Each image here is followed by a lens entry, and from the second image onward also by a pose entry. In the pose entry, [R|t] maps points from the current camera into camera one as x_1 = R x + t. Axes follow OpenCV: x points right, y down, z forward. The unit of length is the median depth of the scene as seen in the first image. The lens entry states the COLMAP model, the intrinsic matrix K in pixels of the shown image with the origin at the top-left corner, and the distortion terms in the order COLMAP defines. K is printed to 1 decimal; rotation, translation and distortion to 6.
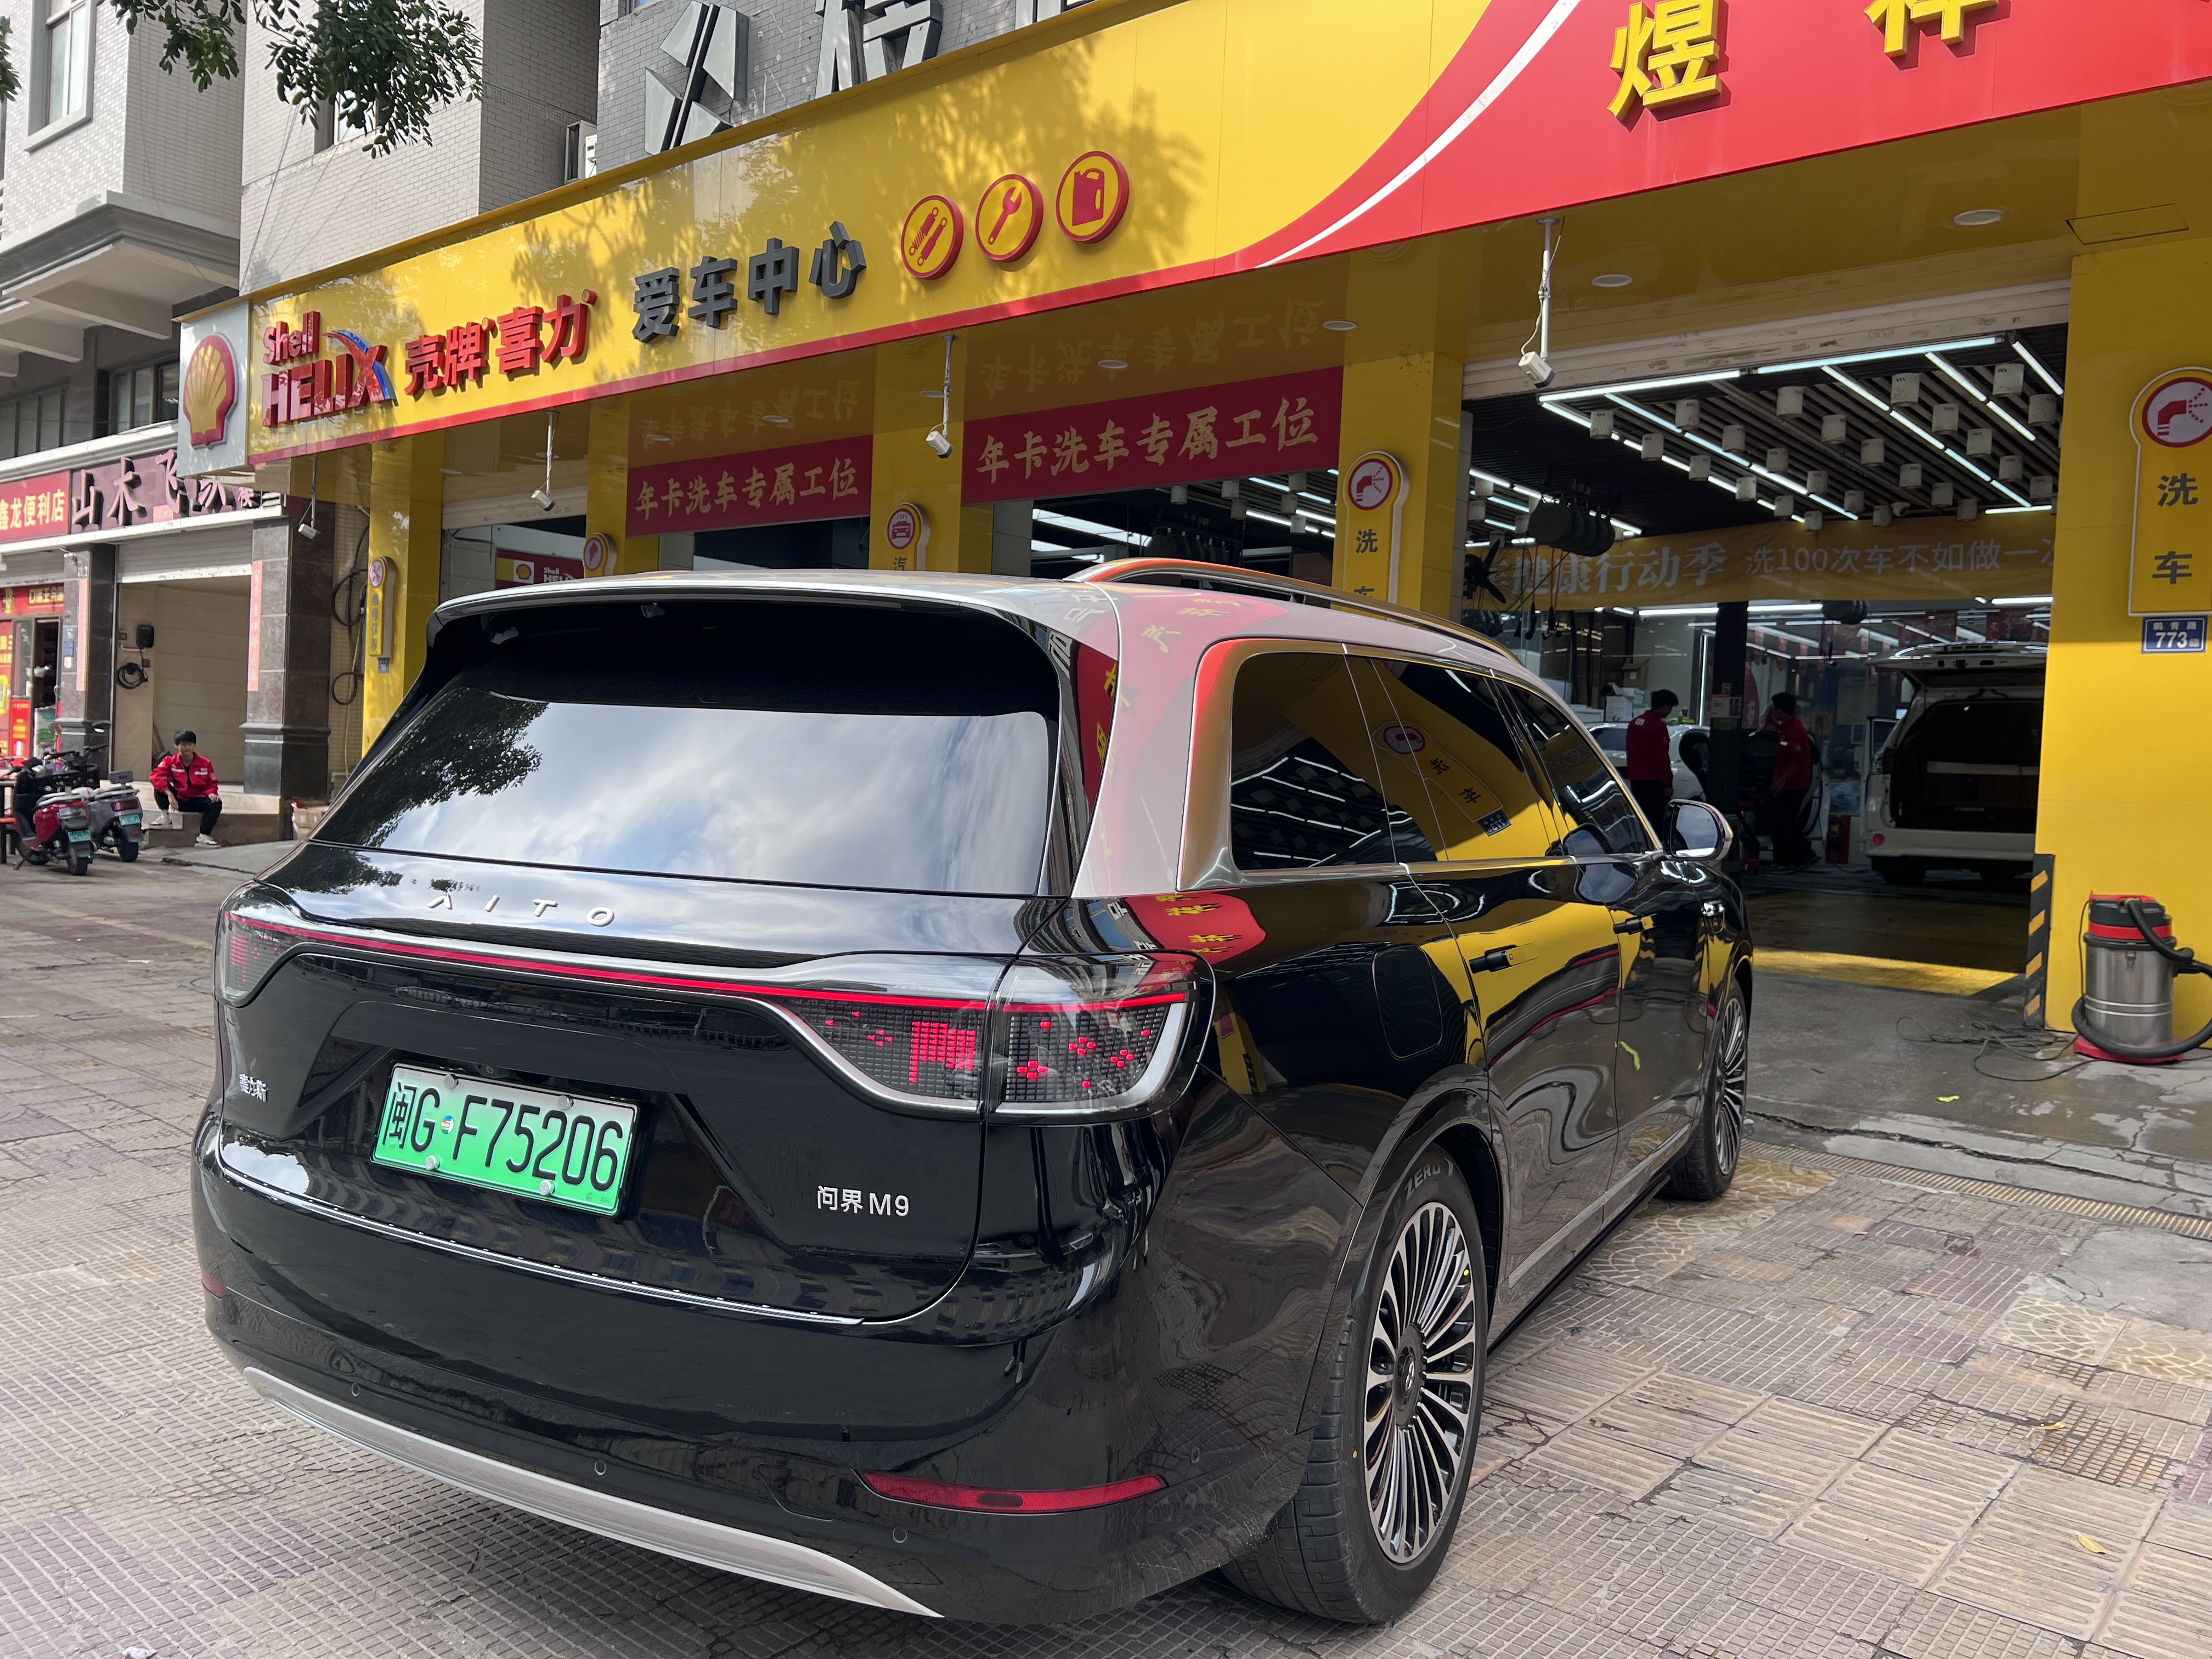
lens RADIAL K [[1666.6, 0, 1104.8], [0, 1666.6, 820.6], [0, 0, 1]] dist [0.013615, -0.007318]
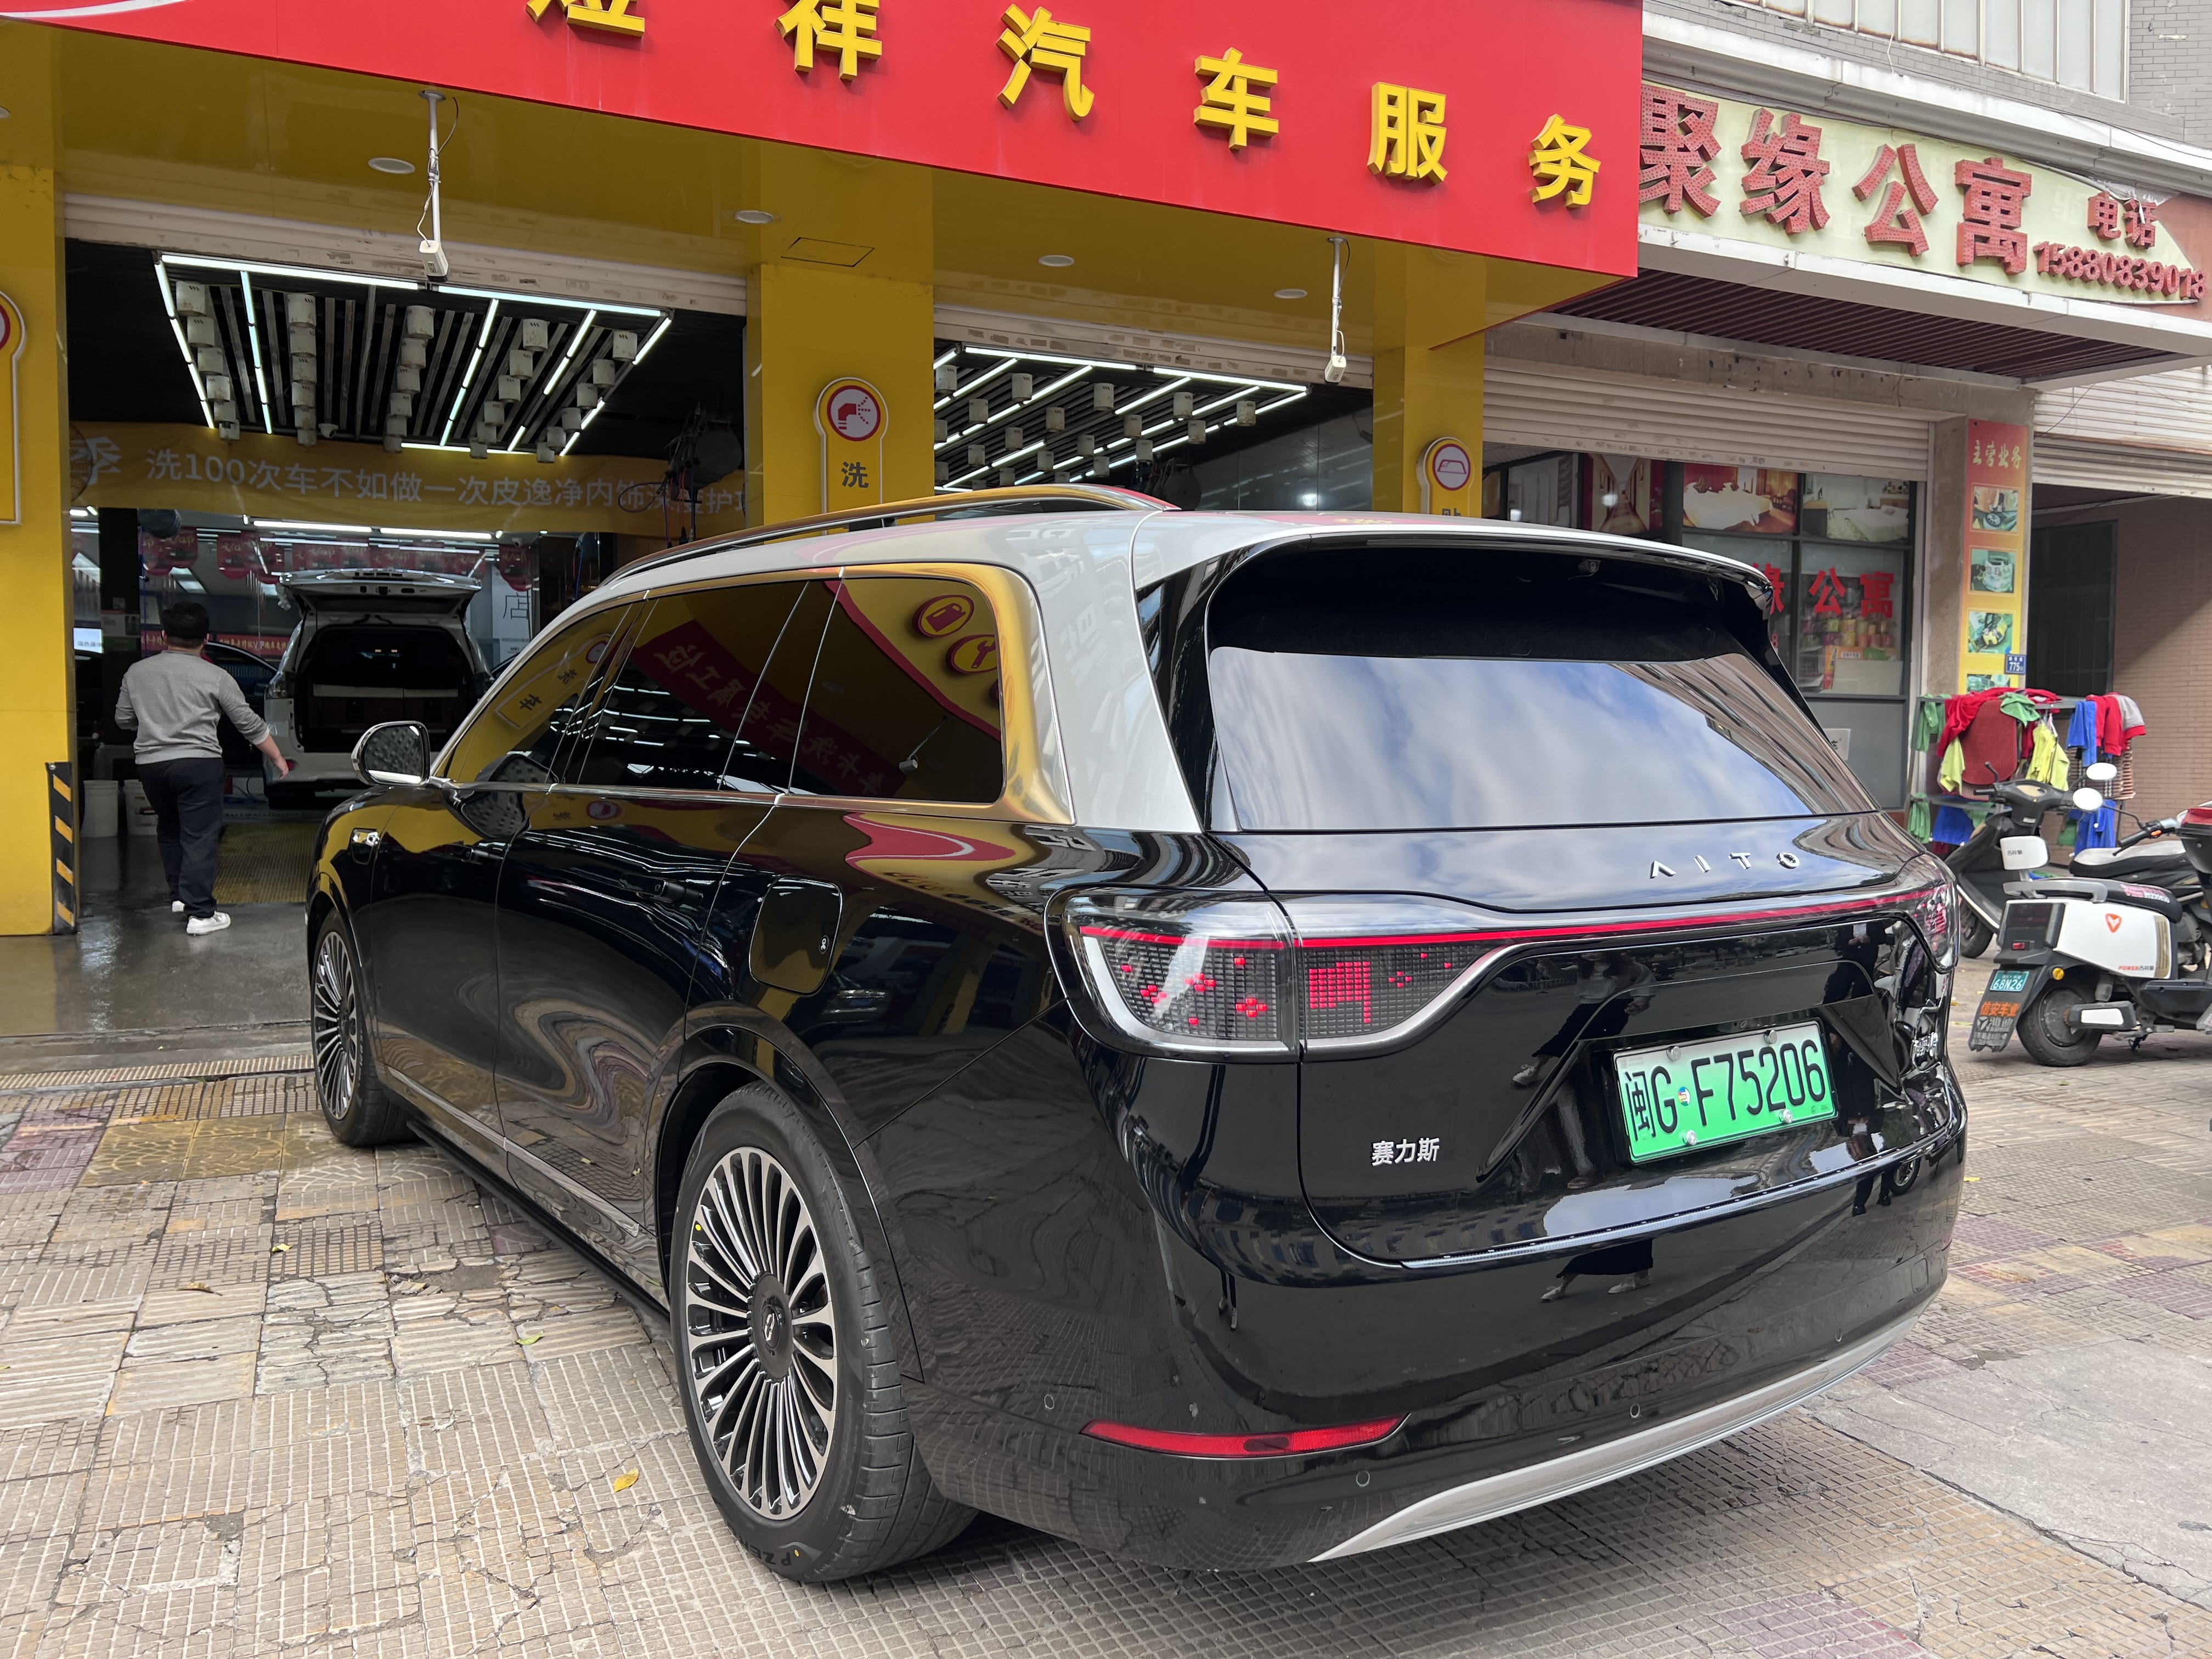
lens RADIAL K [[1666.6, 0, 1108.5], [0, 1666.6, 834.7], [0, 0, 1]] dist [0.013615, -0.007318]
pose [[0.417775, -0.086672, 0.904407, -0.514745], [0.034290, 0.996234, 0.079632, -0.021220], [-0.907903, -0.002256, 0.419174, 0.331073]]
